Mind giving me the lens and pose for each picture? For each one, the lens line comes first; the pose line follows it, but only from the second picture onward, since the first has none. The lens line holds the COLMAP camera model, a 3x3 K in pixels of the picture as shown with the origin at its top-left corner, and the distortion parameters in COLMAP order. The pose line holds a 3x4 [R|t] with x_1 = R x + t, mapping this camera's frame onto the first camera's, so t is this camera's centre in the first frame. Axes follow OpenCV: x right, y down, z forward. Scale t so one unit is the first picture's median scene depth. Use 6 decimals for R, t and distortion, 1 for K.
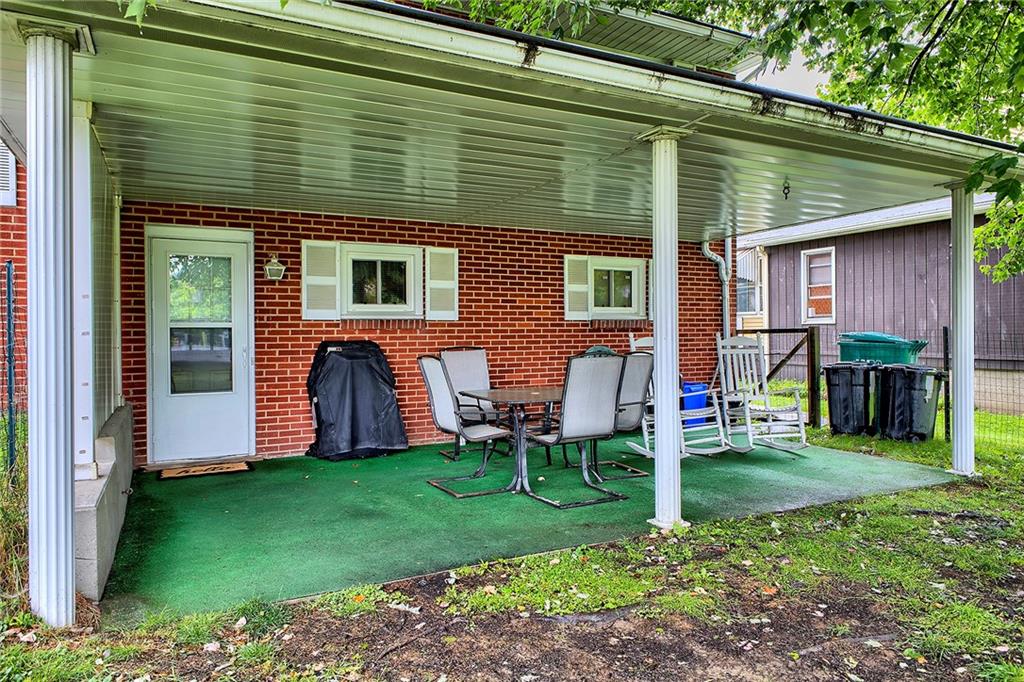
lens RADIAL K [[662.2, 0, 512.9], [0, 662.2, 338.0], [0, 0, 1]] dist [0.004348, 0.000202]
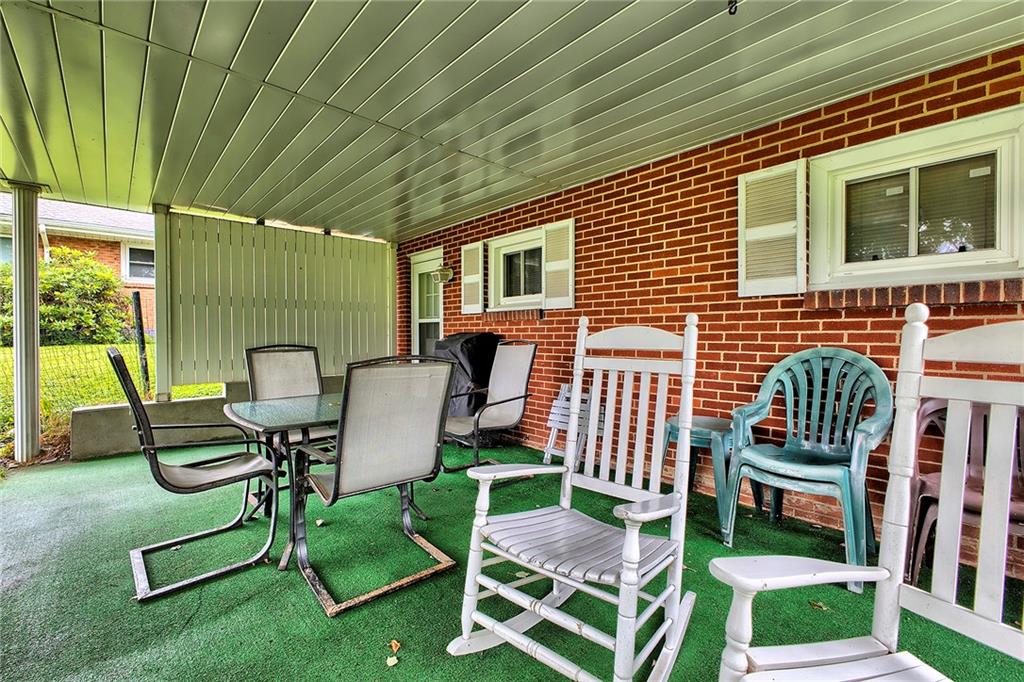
lens RADIAL K [[445.8, 0, 512.2], [0, 445.8, 339.5], [0, 0, 1]] dist [0.017753, 0.000210]
pose [[0.260428, 0.017584, -0.965333, 0.419029], [-0.006542, 0.999843, 0.016448, 0.003247], [0.965471, 0.002032, 0.260502, 0.786159]]
